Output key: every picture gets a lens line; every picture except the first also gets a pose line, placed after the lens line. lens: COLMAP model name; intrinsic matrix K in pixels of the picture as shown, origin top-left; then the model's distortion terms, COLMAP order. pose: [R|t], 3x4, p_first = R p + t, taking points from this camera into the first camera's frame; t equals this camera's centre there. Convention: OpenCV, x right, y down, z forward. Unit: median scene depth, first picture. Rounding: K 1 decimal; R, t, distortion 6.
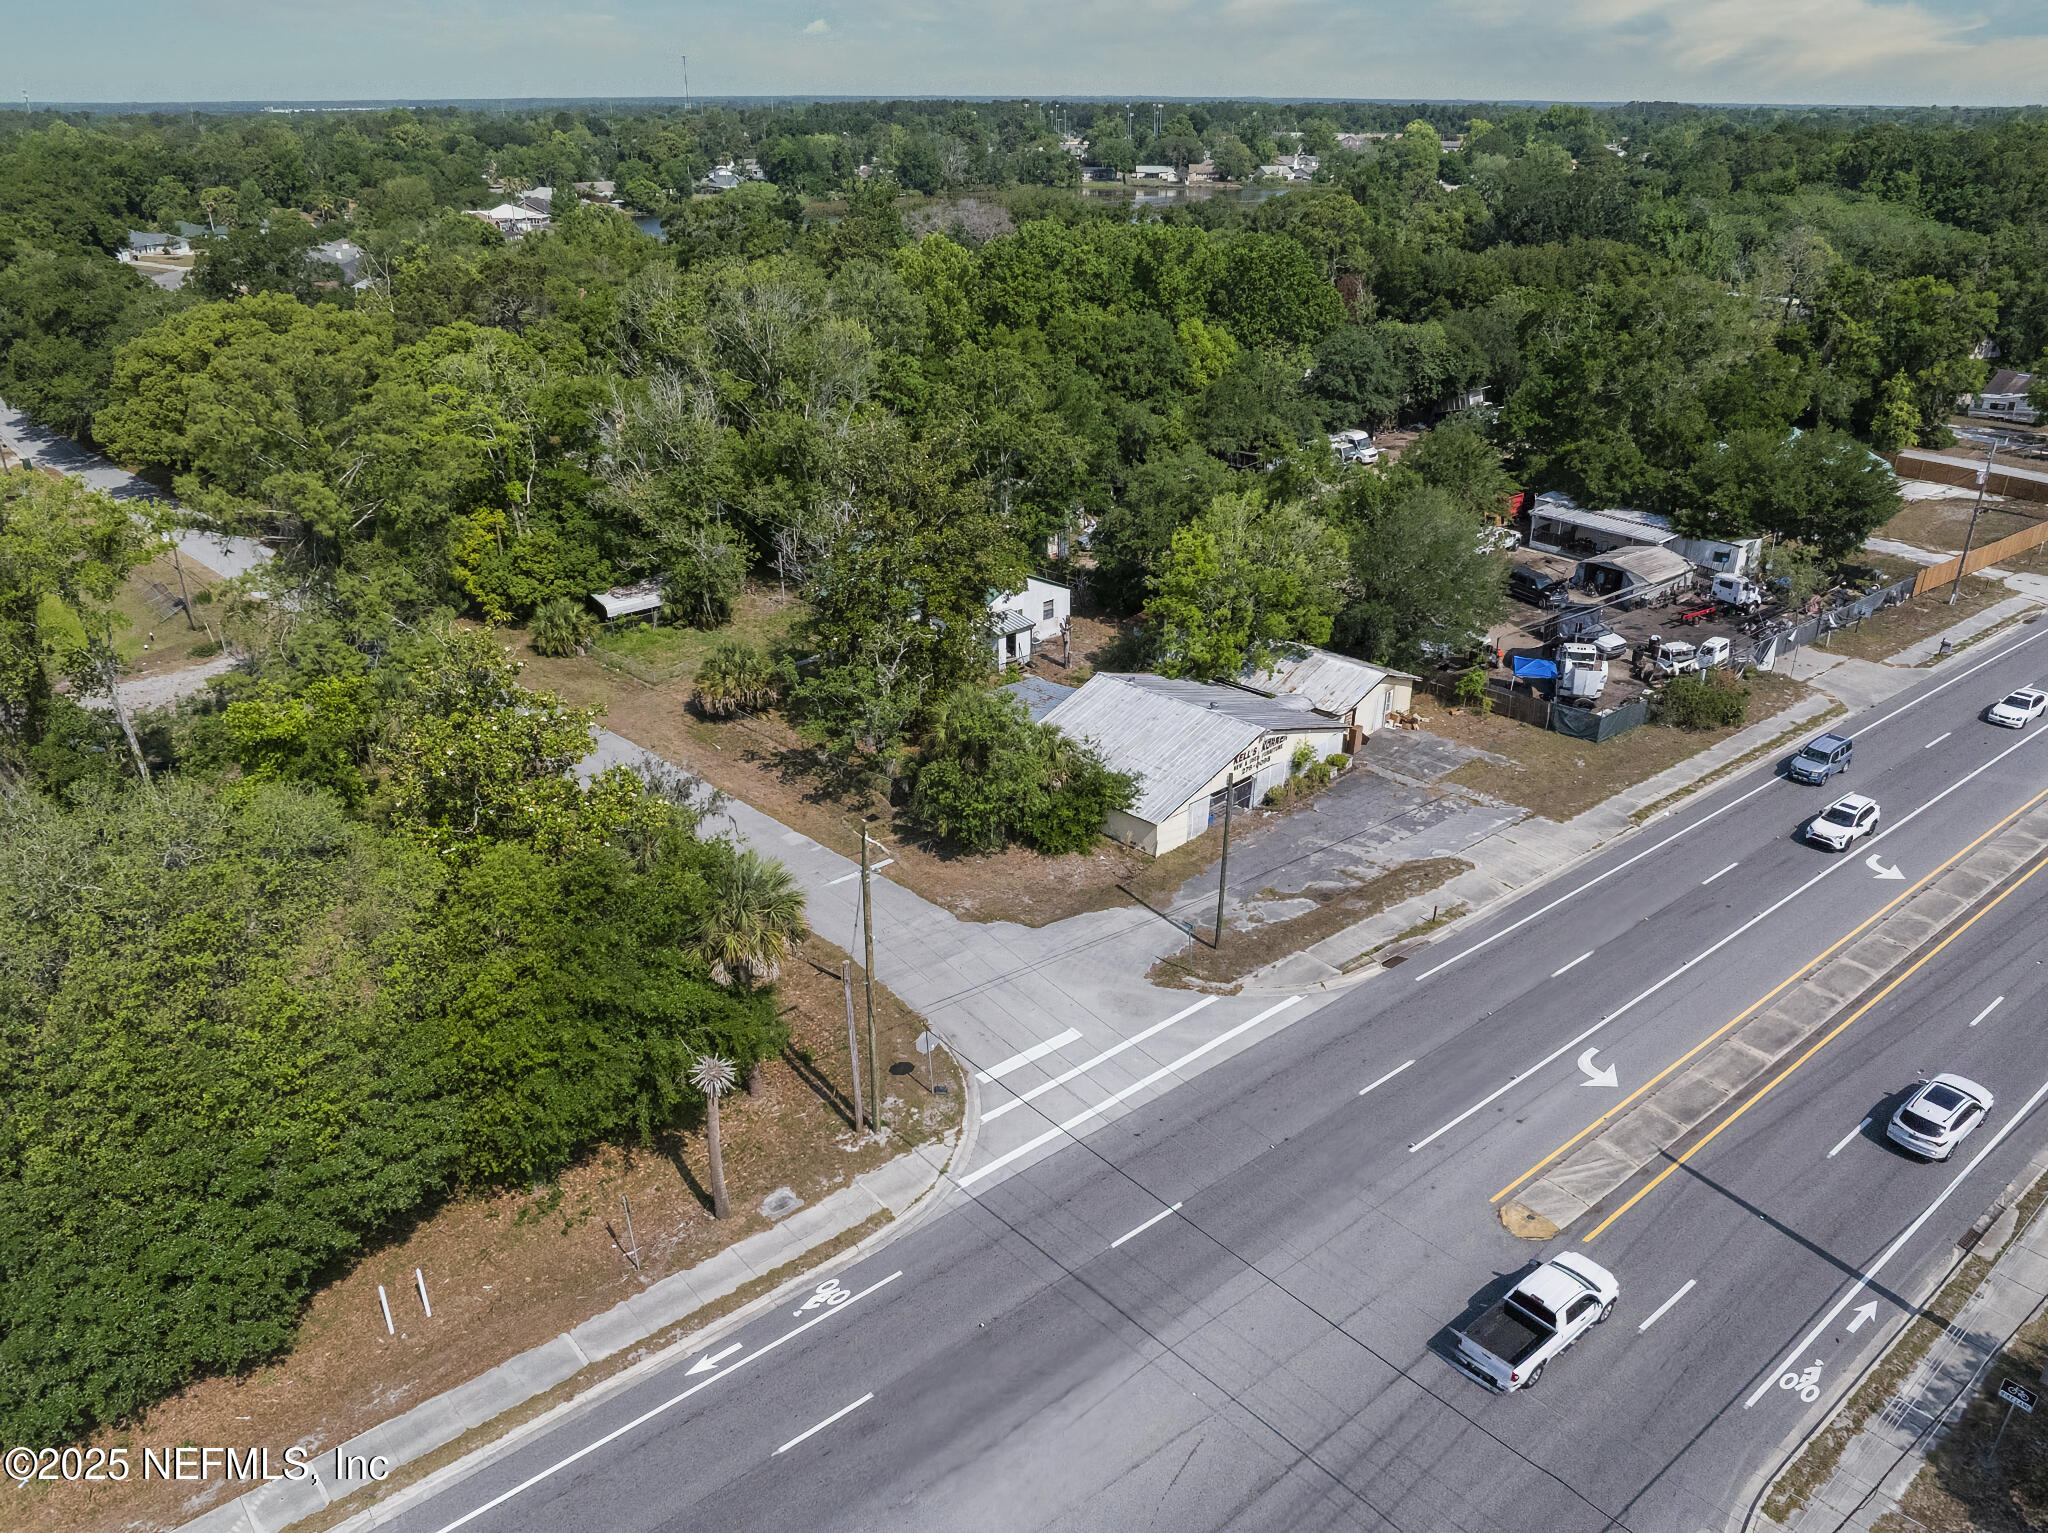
lens RADIAL K [[1520.1, 0, 1024.0], [0, 1520.1, 766.5], [0, 0, 1]] dist [-0.037815, -0.000006]
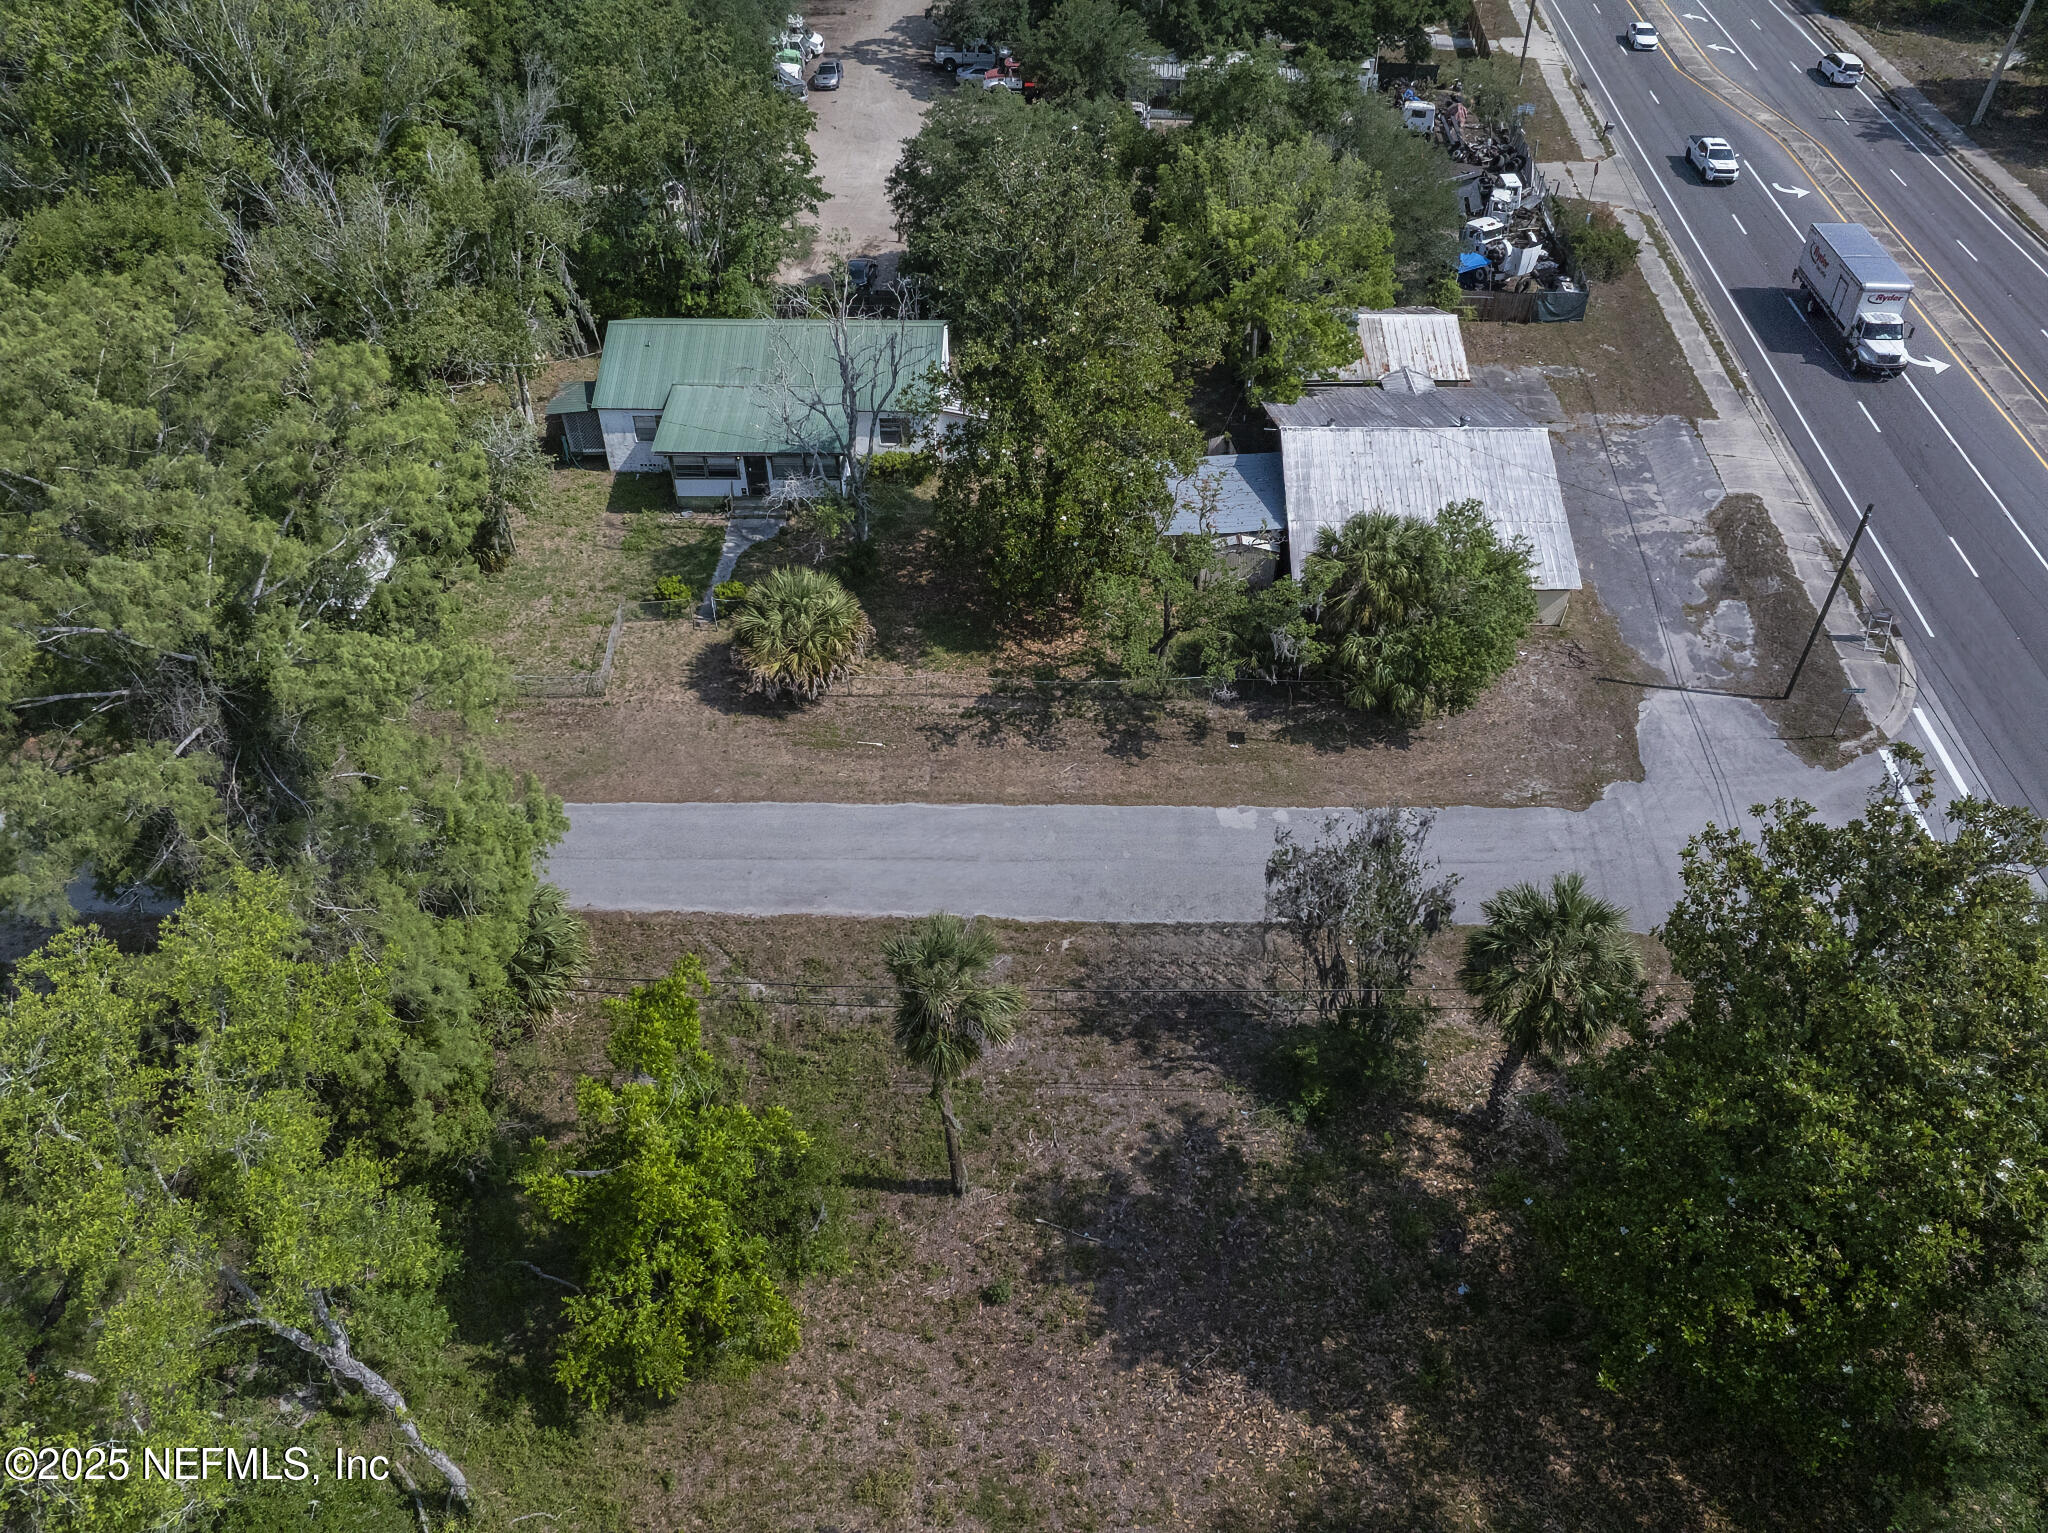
lens RADIAL K [[1520.1, 0, 1024.0], [0, 1520.1, 766.5], [0, 0, 1]] dist [-0.037815, -0.000006]
pose [[0.690143, -0.462387, 0.556687, -0.581326], [0.285656, 0.880848, 0.377500, -0.254319], [-0.664909, -0.101508, 0.739995, 0.565561]]
